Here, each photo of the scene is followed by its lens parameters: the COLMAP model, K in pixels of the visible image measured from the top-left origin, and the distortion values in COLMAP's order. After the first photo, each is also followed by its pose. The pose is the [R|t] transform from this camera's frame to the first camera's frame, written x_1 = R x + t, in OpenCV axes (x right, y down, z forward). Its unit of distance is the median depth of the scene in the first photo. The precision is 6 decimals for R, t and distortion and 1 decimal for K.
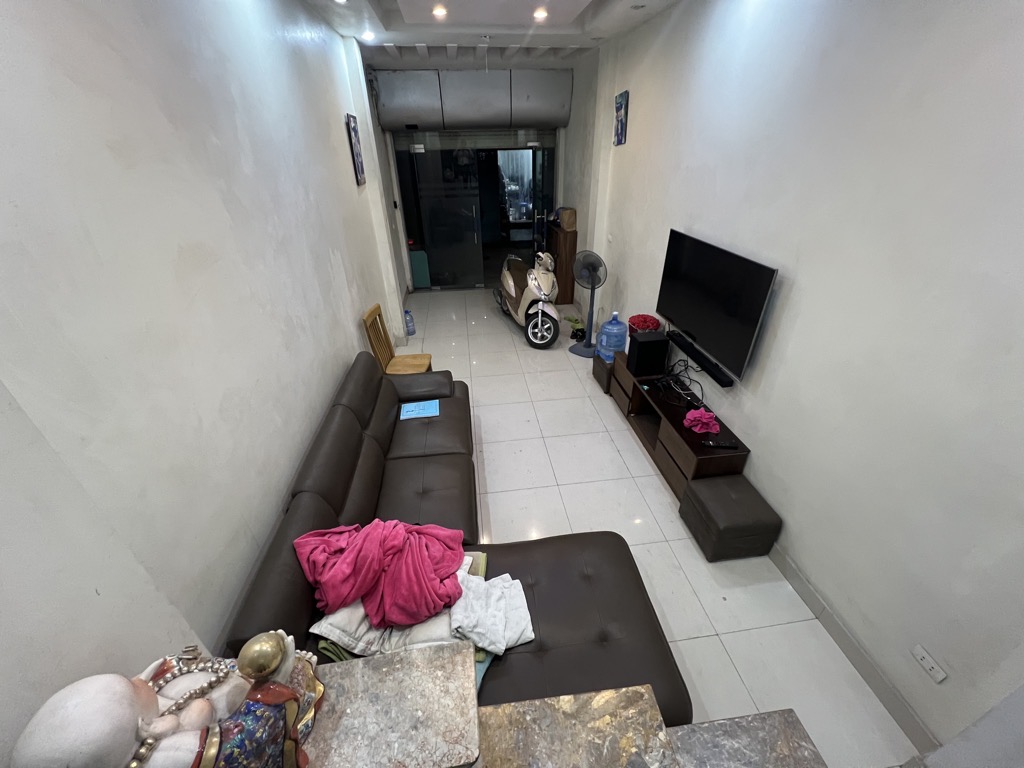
lens RADIAL K [[407.9, 0, 512.9], [0, 407.9, 383.6], [0, 0, 1]] dist [0.003525, 0.000672]
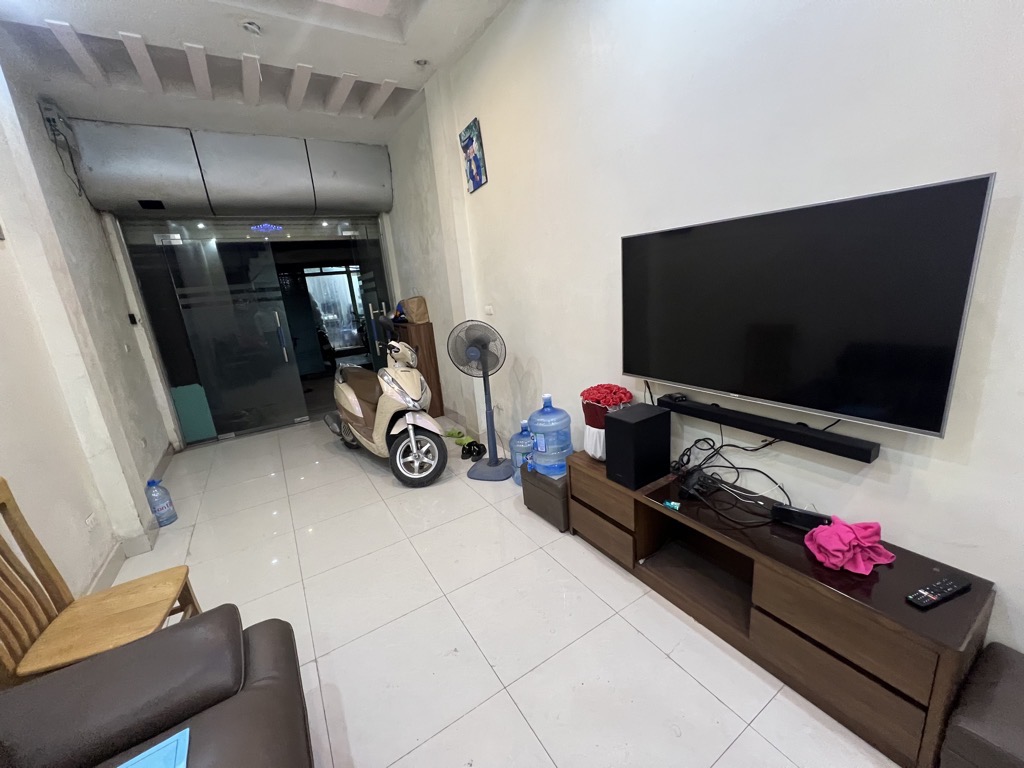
lens RADIAL K [[407.9, 0, 514.2], [0, 407.9, 382.3], [0, 0, 1]] dist [0.003525, 0.000672]
pose [[0.906052, -0.157856, 0.392620, -0.024558], [0.271119, 0.928924, -0.252181, -0.038439], [-0.324906, 0.334936, 0.884451, 0.361210]]
